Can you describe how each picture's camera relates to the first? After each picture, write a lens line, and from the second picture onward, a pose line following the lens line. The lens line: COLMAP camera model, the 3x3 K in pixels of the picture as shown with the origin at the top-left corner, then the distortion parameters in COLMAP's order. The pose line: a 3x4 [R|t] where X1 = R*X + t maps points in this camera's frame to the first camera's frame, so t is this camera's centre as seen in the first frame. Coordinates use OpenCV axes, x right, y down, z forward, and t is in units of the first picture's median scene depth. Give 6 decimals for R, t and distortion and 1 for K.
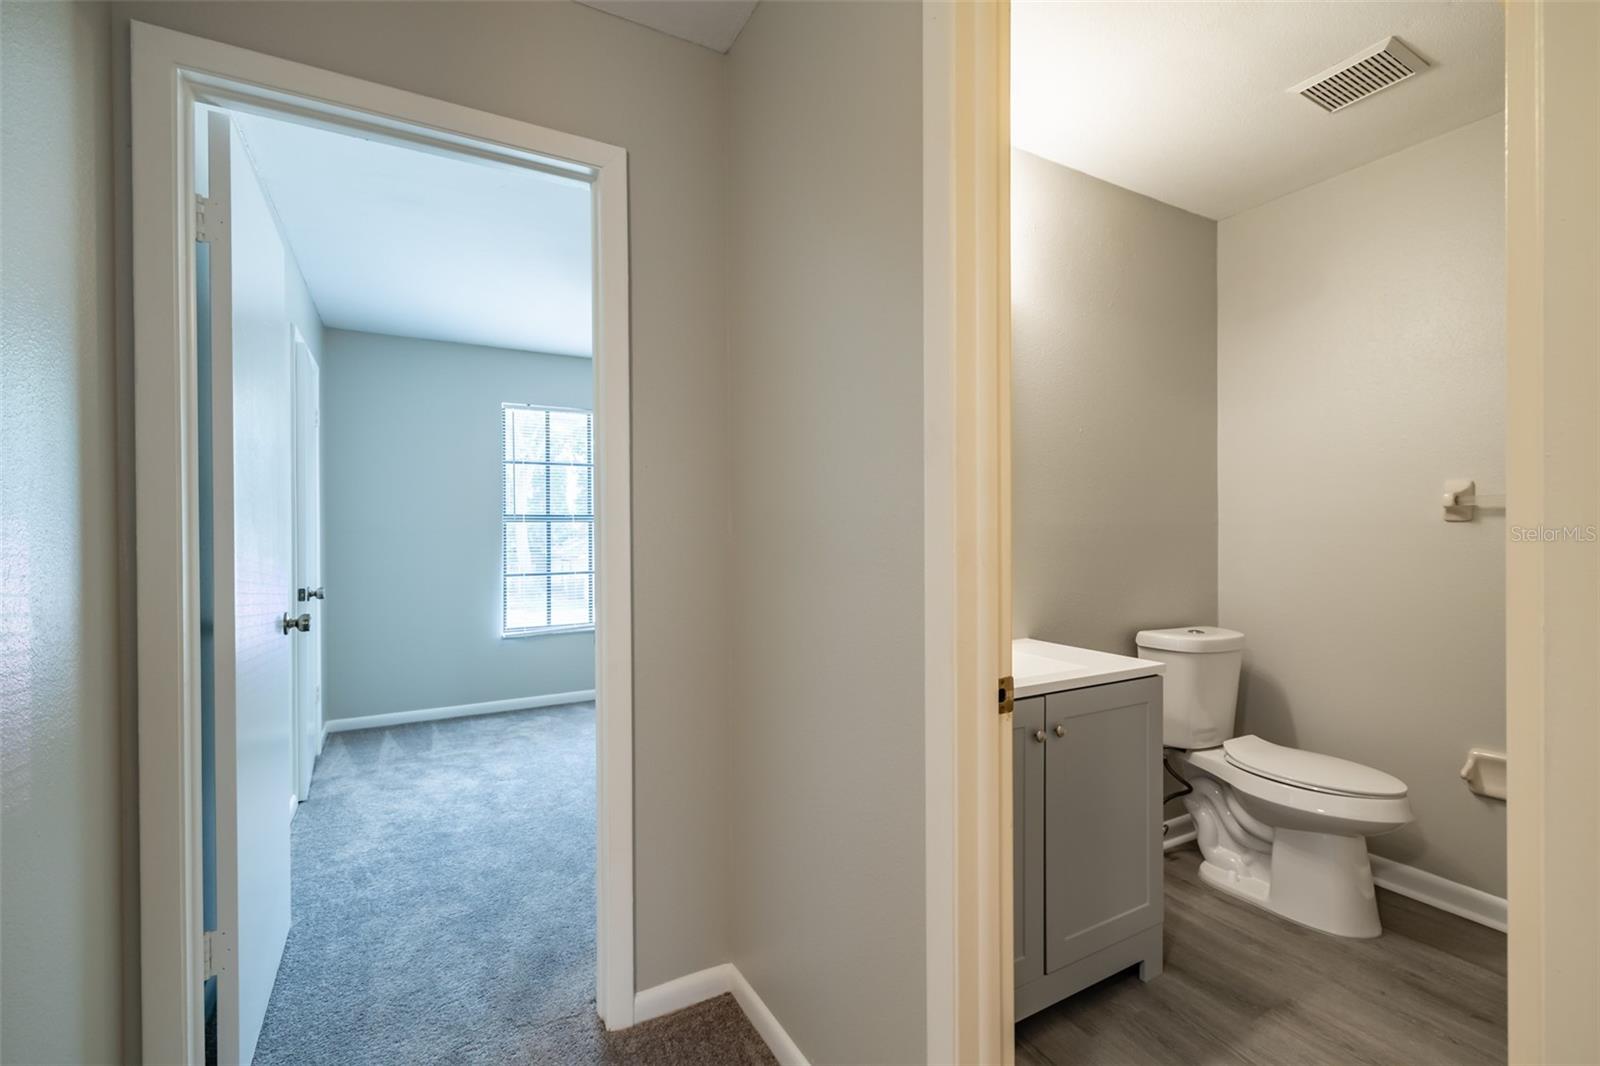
lens RADIAL K [[693.8, 0, 793.1], [0, 693.8, 535.5], [0, 0, 1]] dist [0.000083, -0.000090]
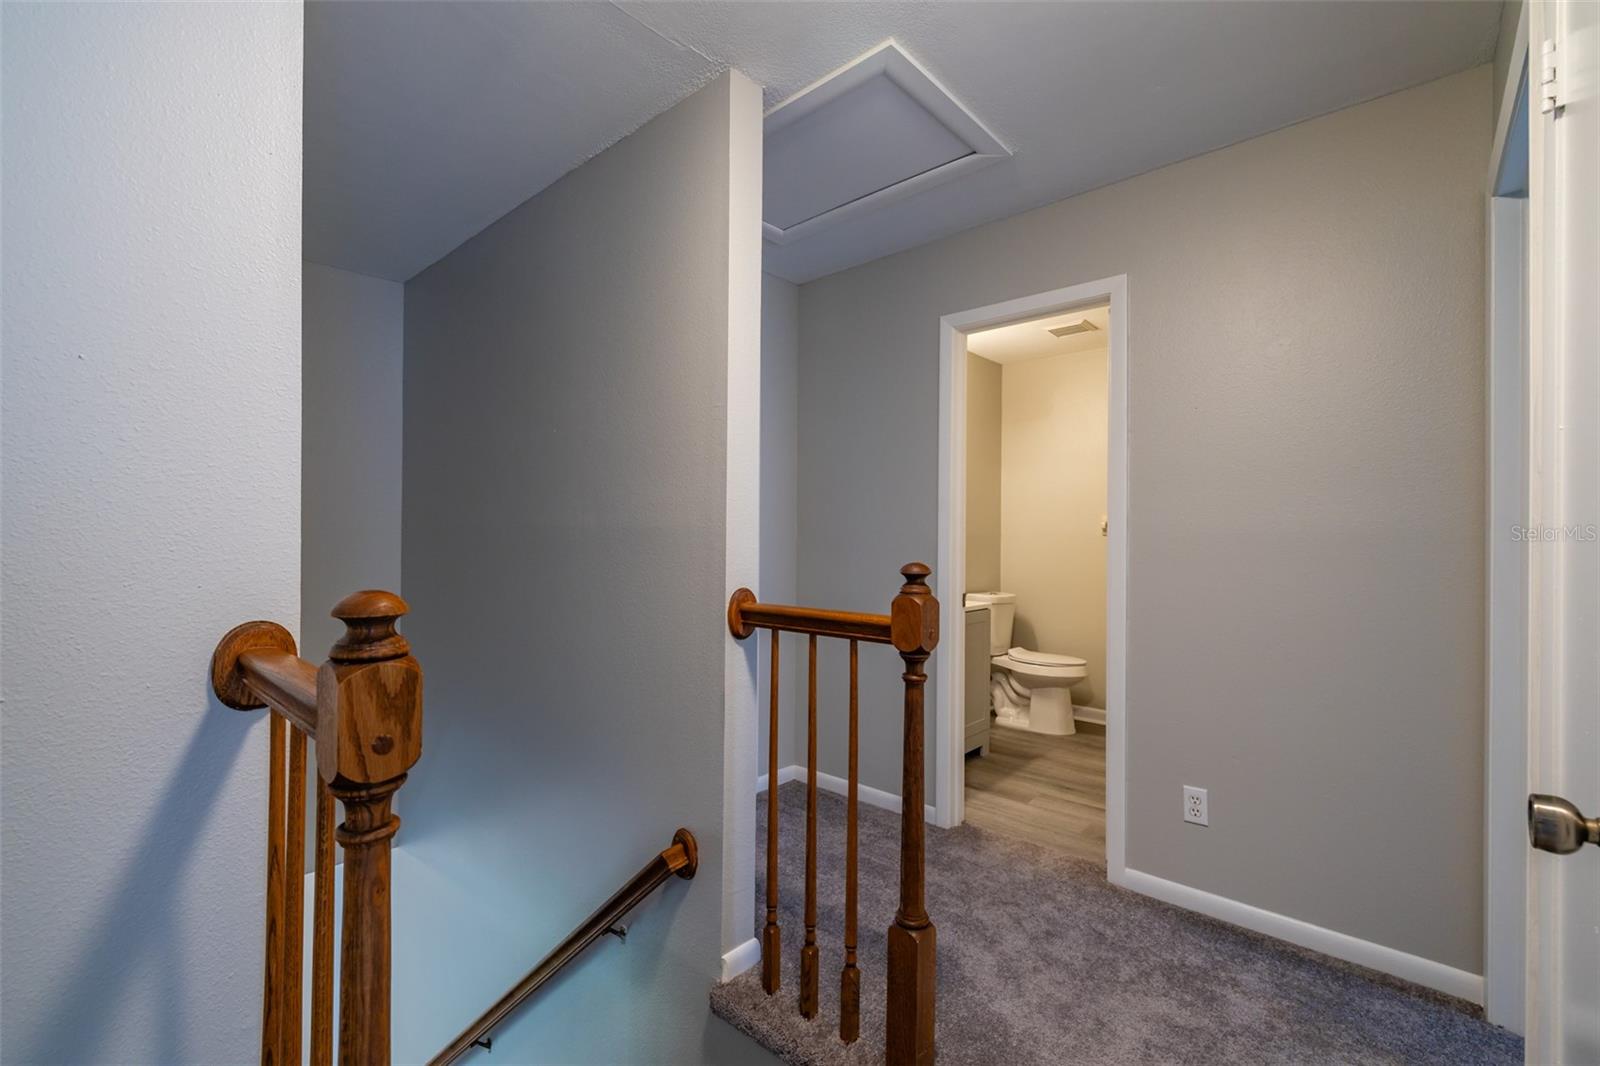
lens RADIAL K [[693.8, 0, 804.4], [0, 693.8, 541.2], [0, 0, 1]] dist [0.000083, -0.000090]
pose [[0.944020, 0.009367, 0.329755, -0.563927], [-0.009109, 0.999956, -0.002330, 0.010948], [-0.329762, -0.000804, 0.944064, -0.641460]]
